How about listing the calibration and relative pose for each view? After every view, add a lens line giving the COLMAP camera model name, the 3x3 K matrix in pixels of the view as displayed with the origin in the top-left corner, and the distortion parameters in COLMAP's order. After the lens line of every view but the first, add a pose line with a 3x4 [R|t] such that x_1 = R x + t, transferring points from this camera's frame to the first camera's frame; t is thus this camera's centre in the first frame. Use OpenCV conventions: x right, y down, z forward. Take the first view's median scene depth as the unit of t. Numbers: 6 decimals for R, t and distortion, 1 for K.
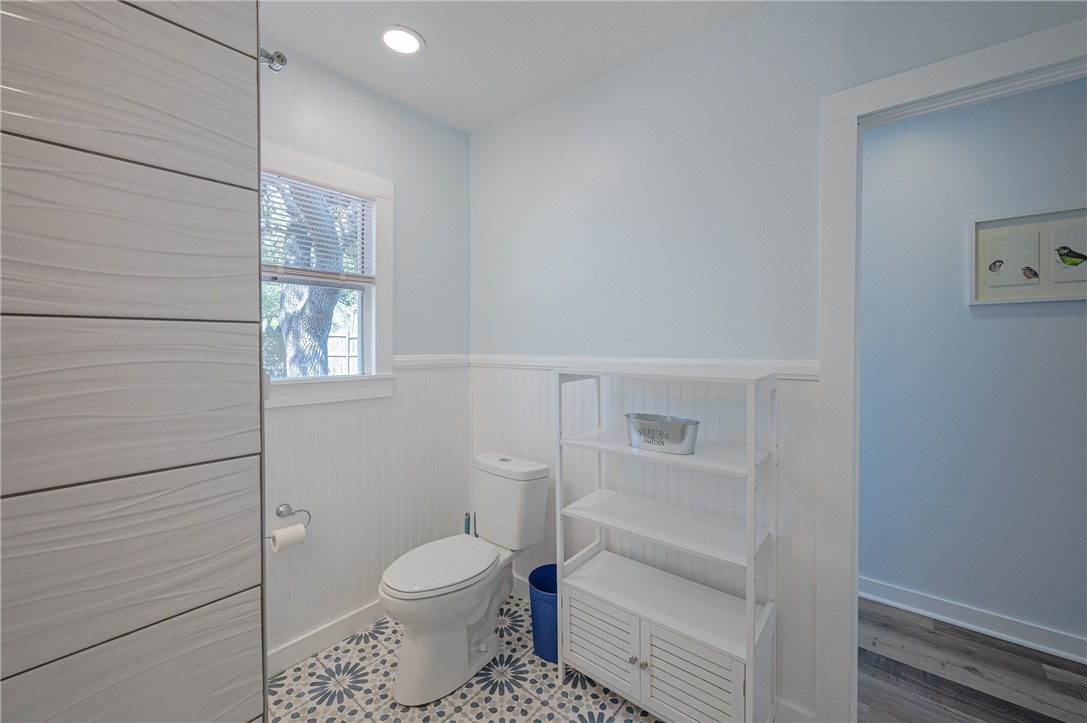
lens RADIAL K [[443.8, 0, 534.6], [0, 443.8, 356.0], [0, 0, 1]] dist [0.000263, 0.000210]
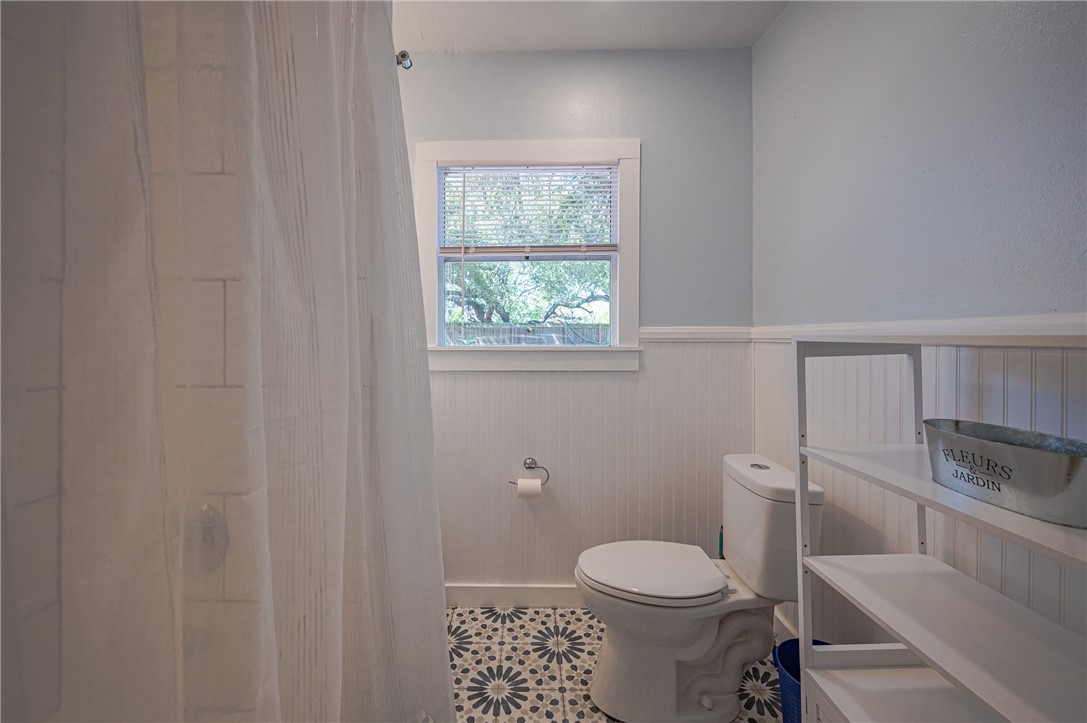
lens RADIAL K [[443.8, 0, 518.0], [0, 443.8, 339.1], [0, 0, 1]] dist [0.000263, 0.000210]
pose [[0.629293, 0.003484, -0.777160, 0.278034], [-0.018110, 0.999784, -0.010182, 0.045100], [0.776957, 0.020482, 0.629220, 0.258600]]
